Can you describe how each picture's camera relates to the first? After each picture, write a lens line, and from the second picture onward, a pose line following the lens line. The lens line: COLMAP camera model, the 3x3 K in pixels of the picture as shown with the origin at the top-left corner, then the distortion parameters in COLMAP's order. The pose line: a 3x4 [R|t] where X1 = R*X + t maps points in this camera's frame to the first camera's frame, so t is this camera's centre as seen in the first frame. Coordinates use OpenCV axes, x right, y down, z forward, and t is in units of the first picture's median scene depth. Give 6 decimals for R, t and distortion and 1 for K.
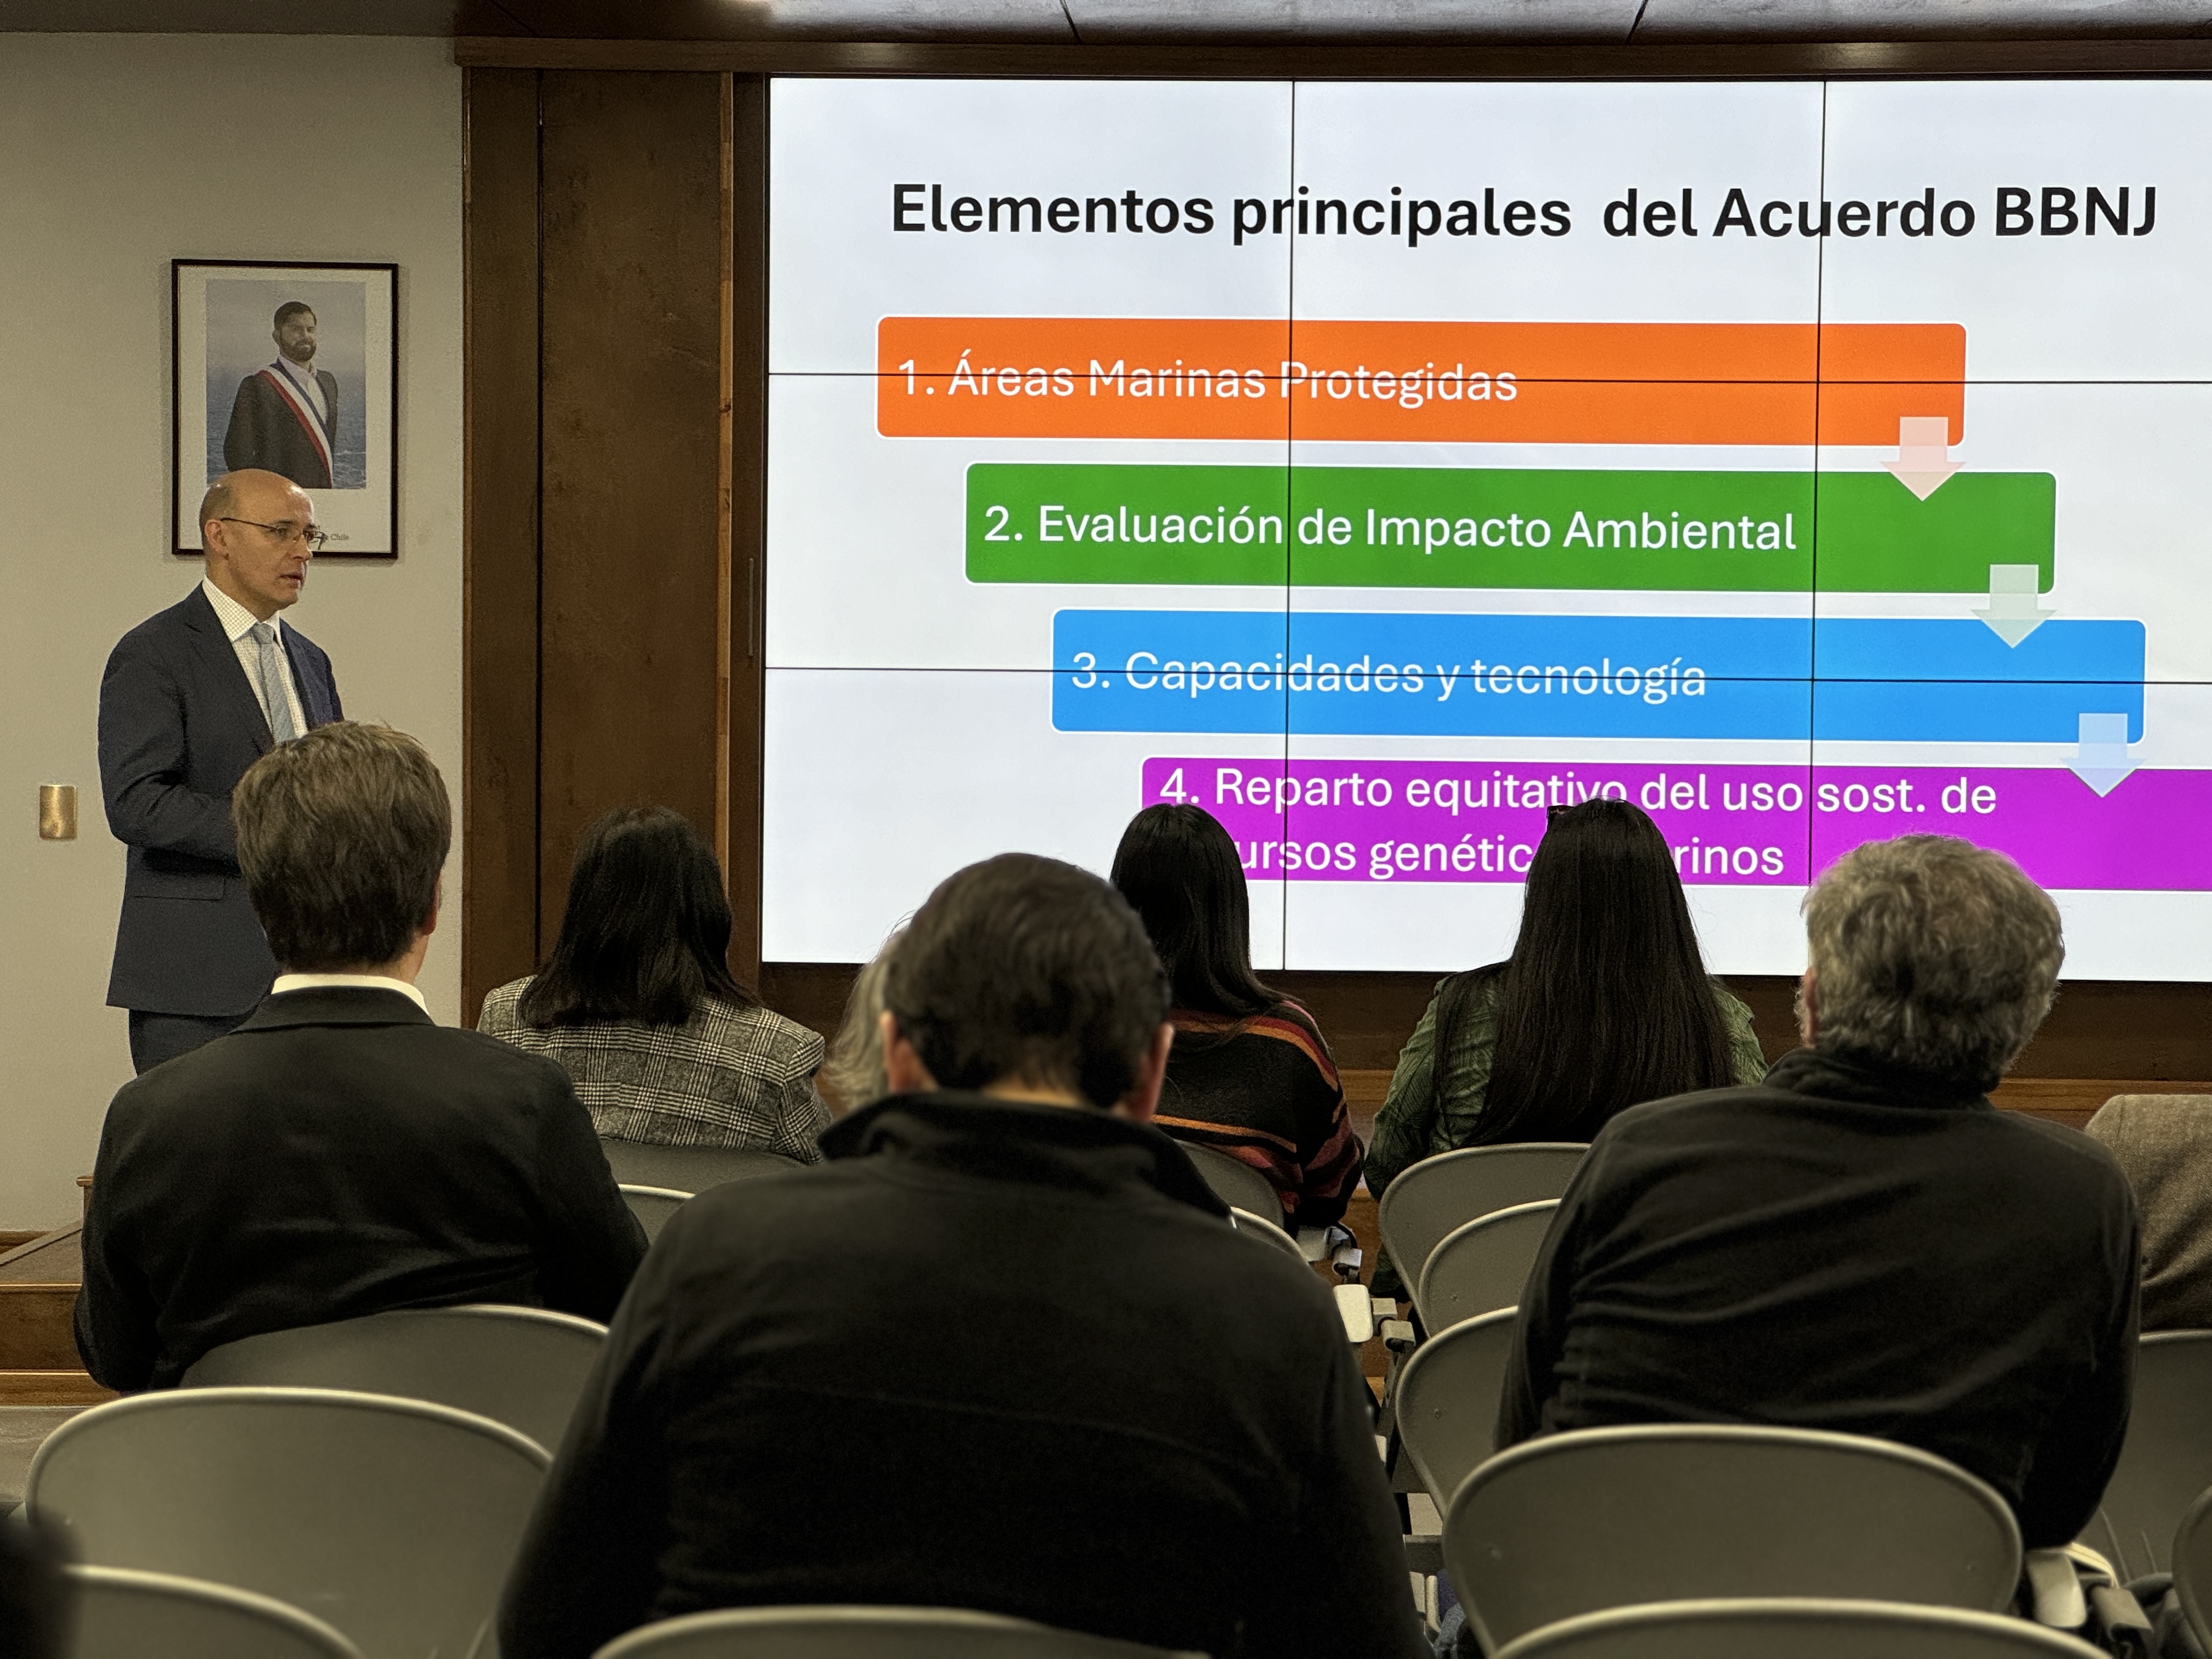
lens RADIAL K [[4881.6, 0, 1105.8], [0, 4881.6, 827.7], [0, 0, 1]] dist [0.010582, 0.000000]
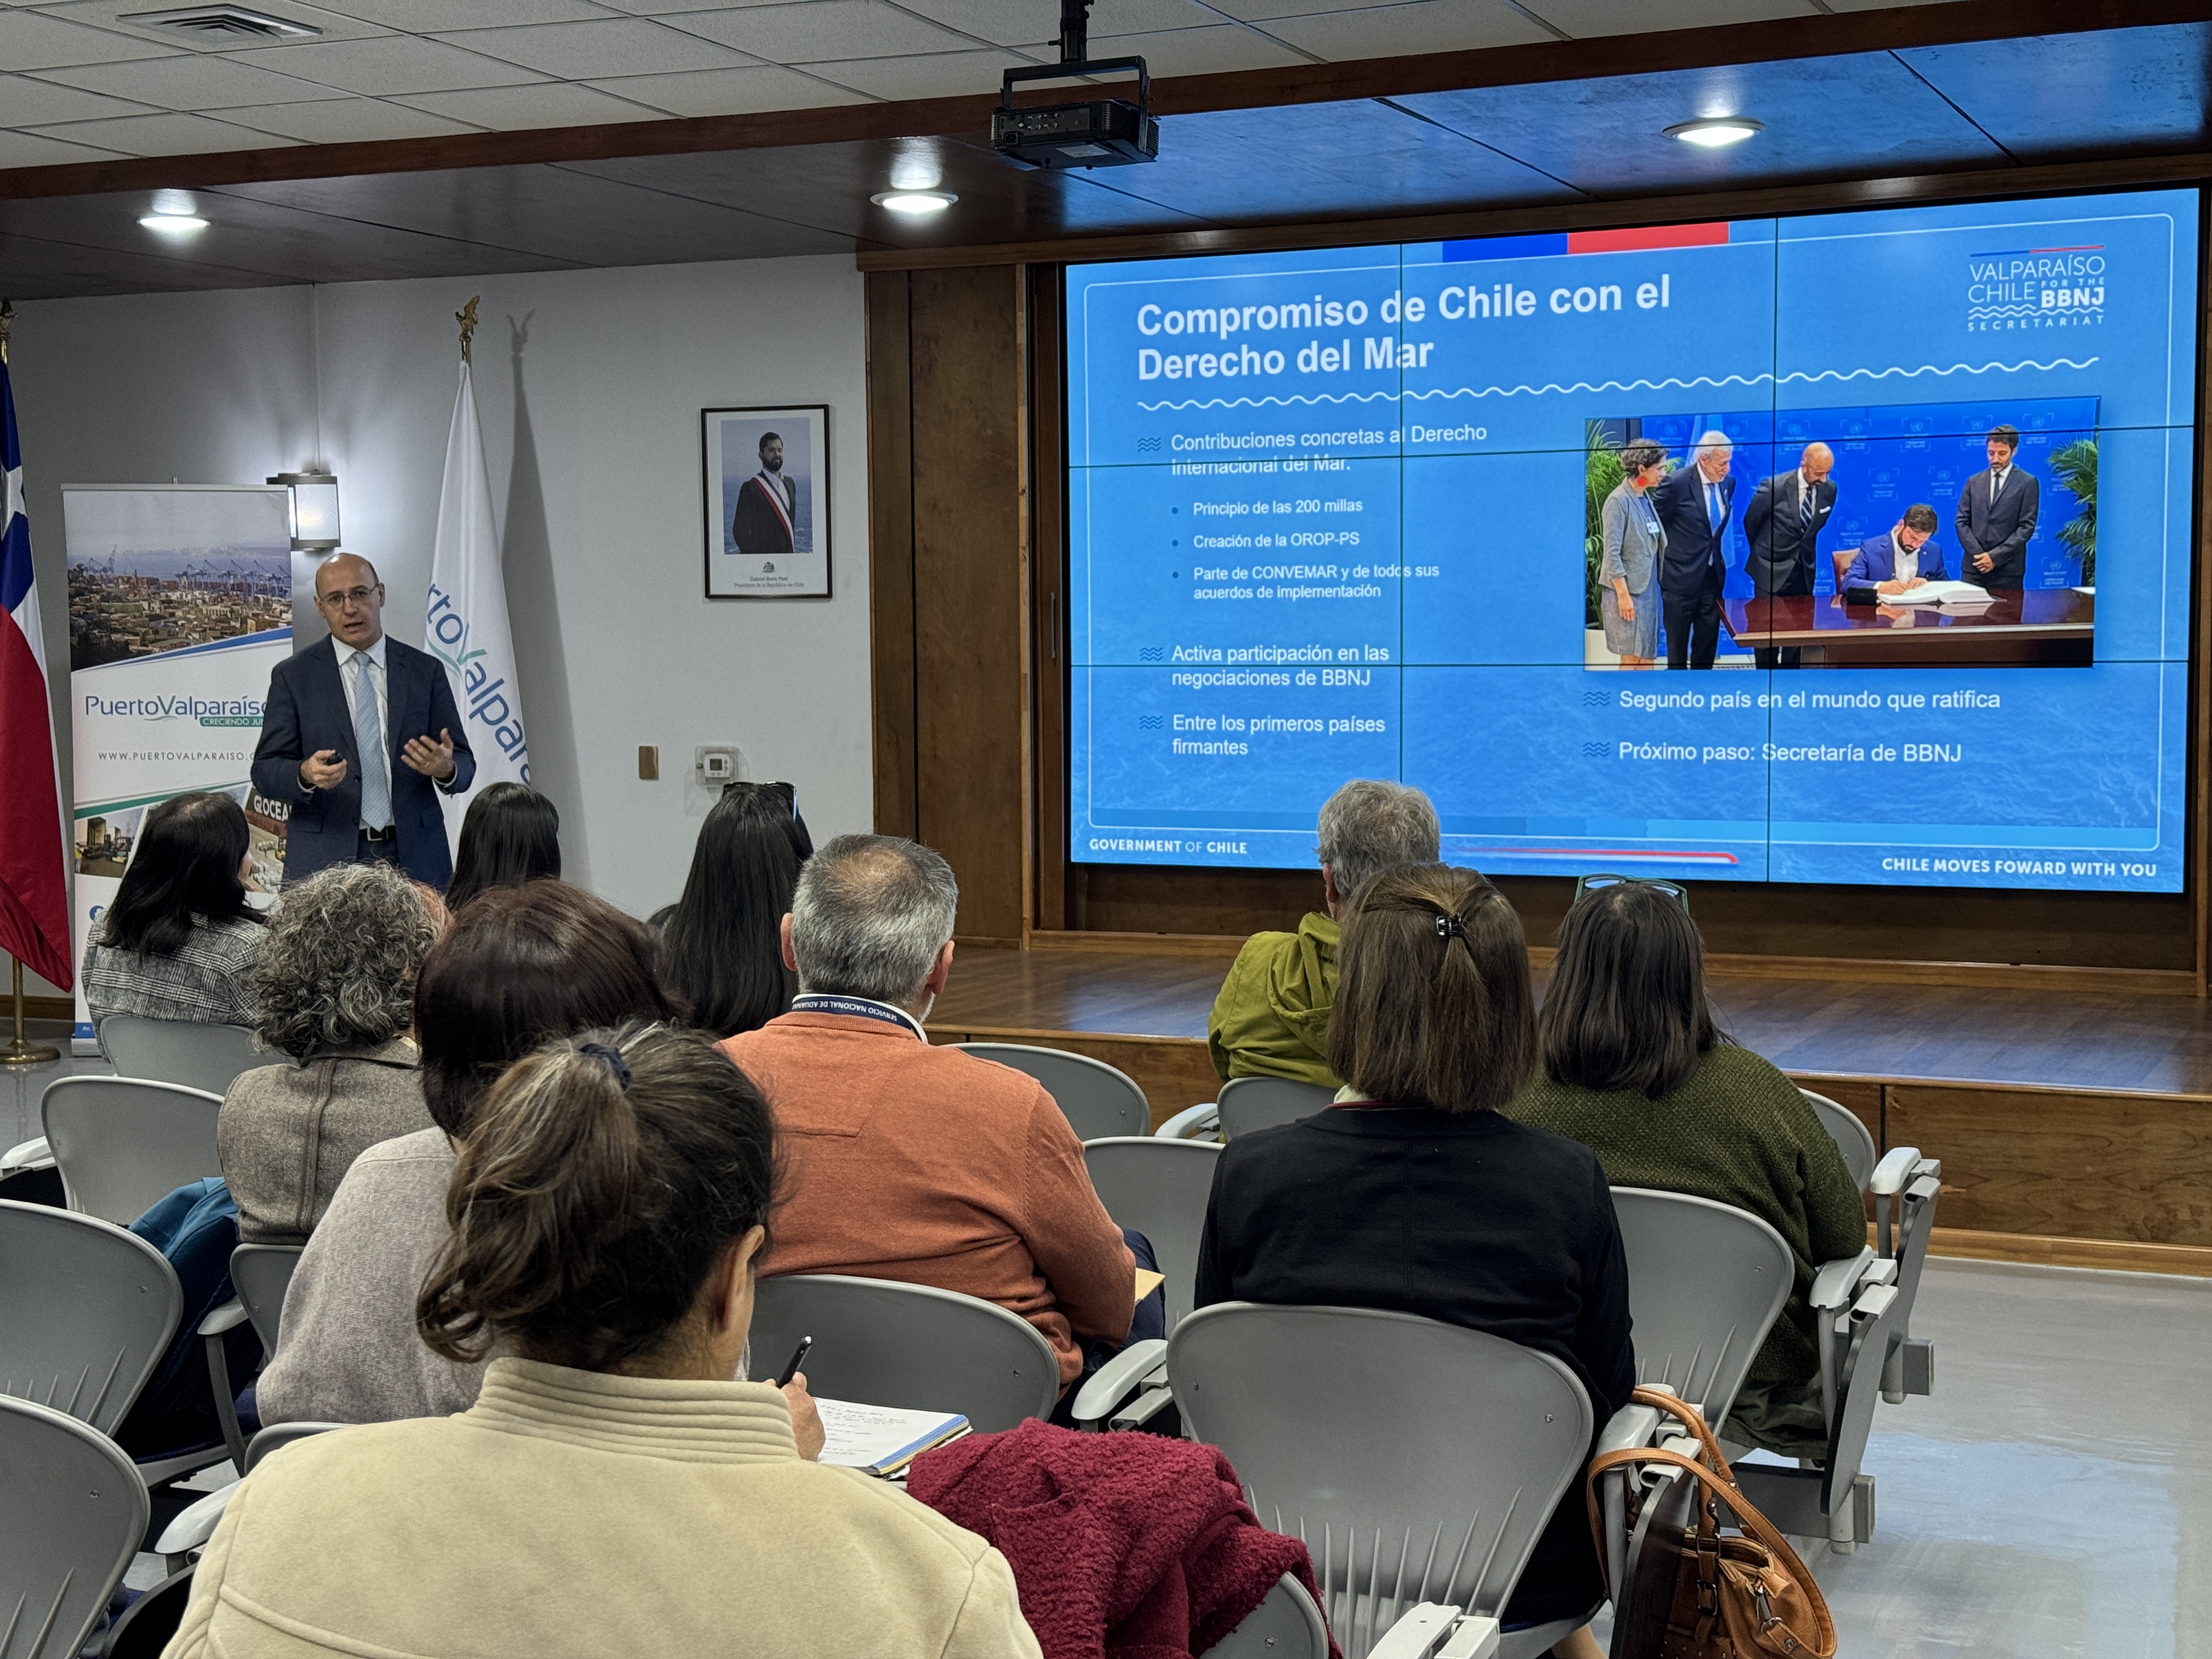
lens RADIAL K [[3107.4, 0, 1104.2], [0, 3107.4, 832.9], [0, 0, 1]] dist [0.026306, 0.000000]
pose [[0.917222, 0.008559, -0.398285, 0.322917], [0.004208, 0.999505, 0.031168, -0.011427], [0.398355, -0.030263, 0.916732, 0.137582]]
